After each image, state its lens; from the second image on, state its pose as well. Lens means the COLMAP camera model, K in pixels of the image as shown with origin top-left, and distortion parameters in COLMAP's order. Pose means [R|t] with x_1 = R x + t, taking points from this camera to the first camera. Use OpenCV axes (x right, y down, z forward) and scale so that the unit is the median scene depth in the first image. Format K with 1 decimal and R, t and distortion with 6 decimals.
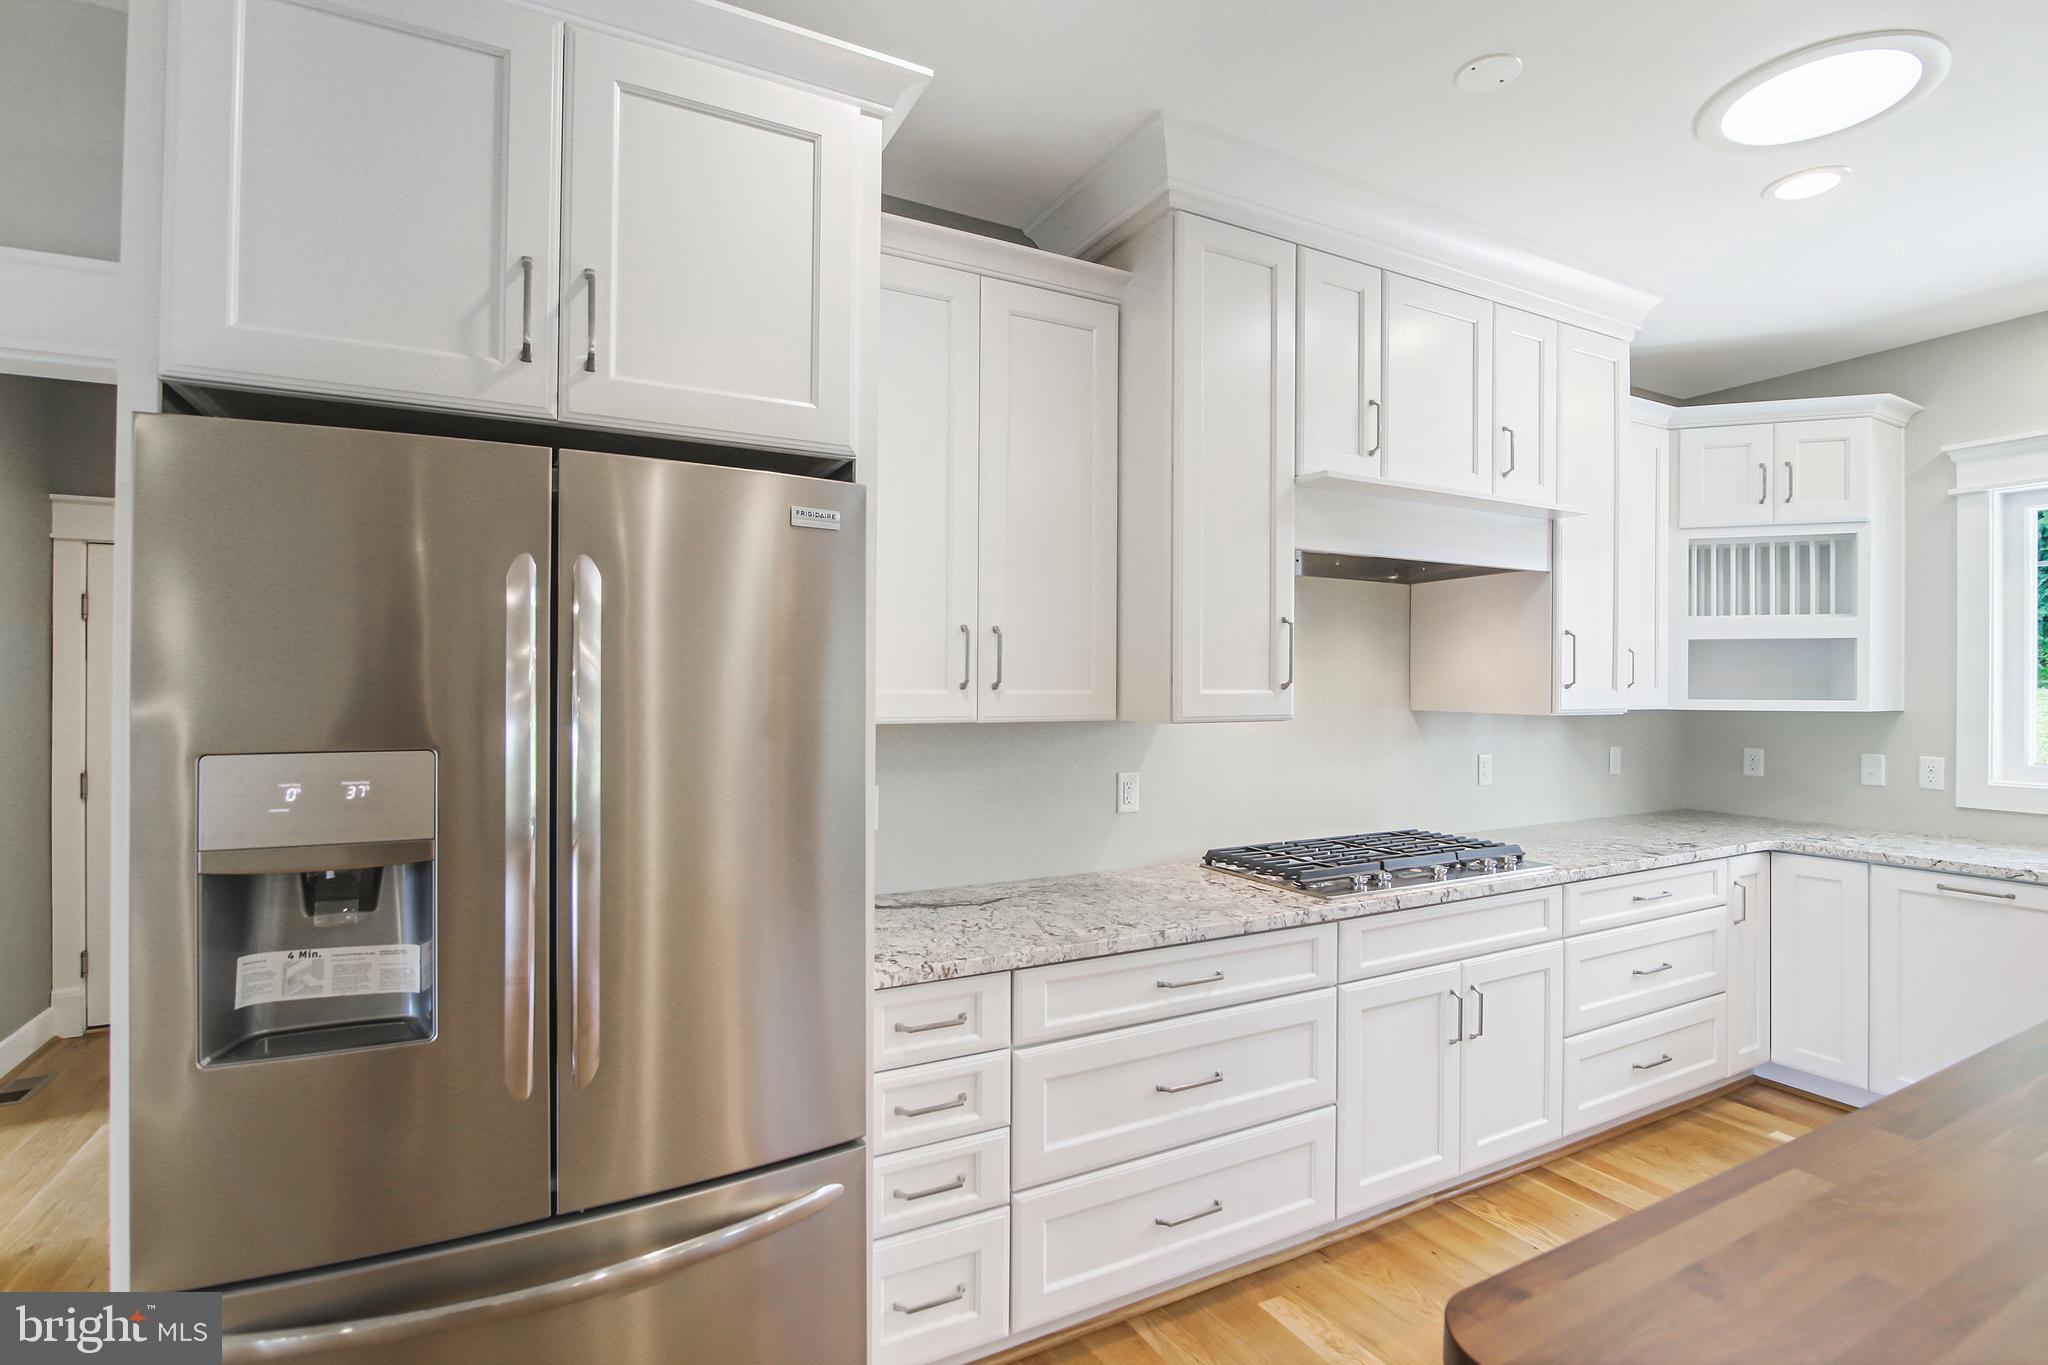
lens RADIAL K [[964.7, 0, 1031.3], [0, 964.7, 671.7], [0, 0, 1]] dist [-0.016382, 0.000051]
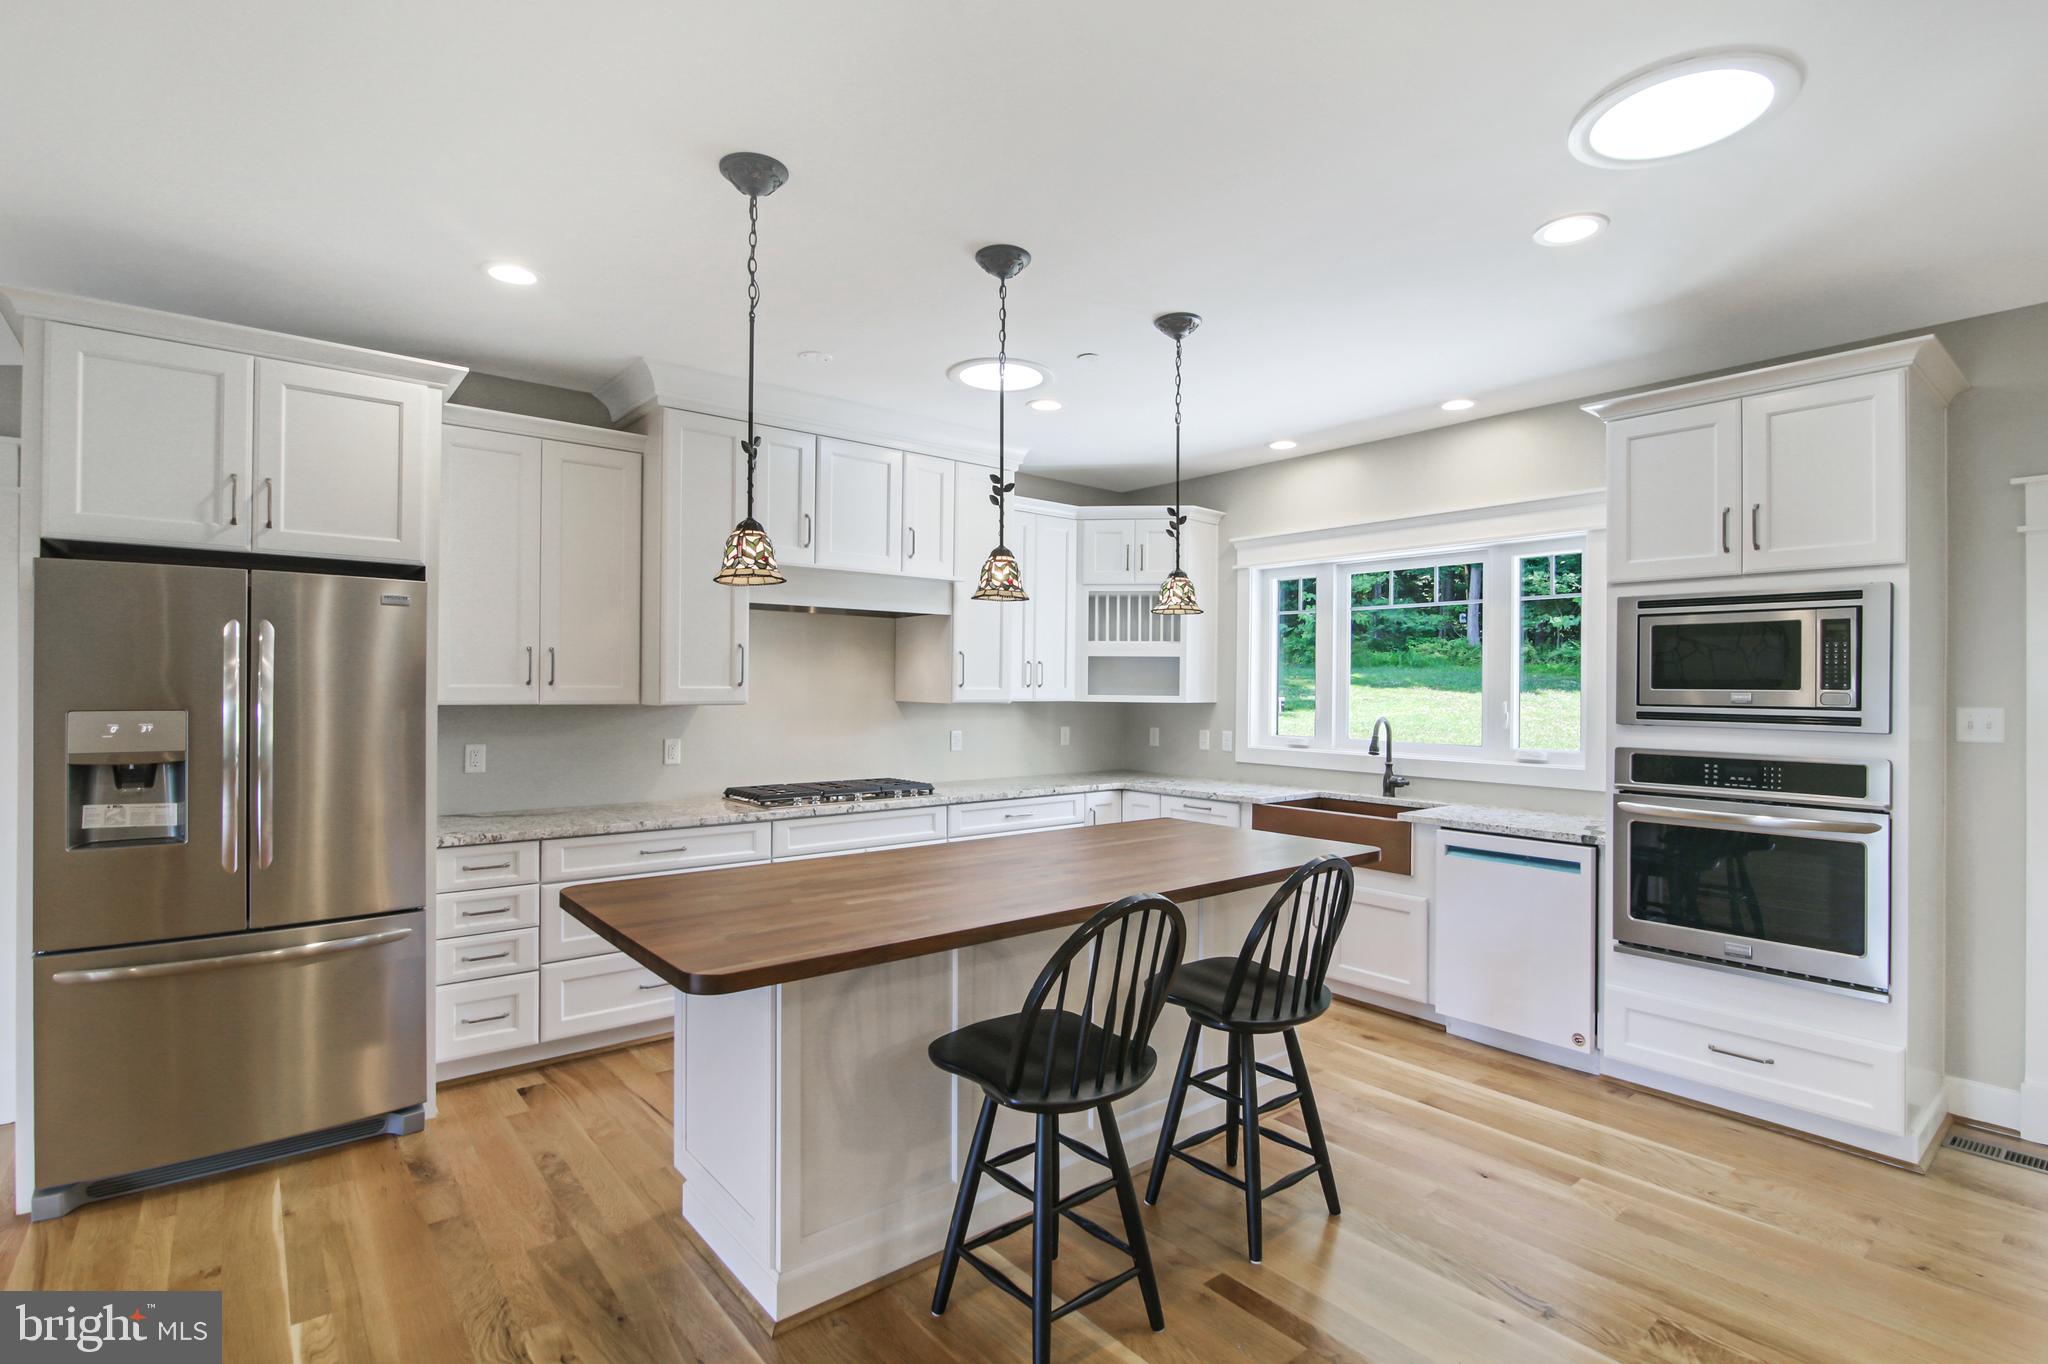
lens RADIAL K [[973.0, 0, 1024.0], [0, 973.0, 682.0], [0, 0, 1]] dist [-0.008532, -0.000761]
pose [[0.980915, 0.006572, 0.194327, 0.379940], [-0.008909, 0.999898, 0.011155, -0.011293], [-0.194234, -0.012673, 0.980873, -0.707528]]
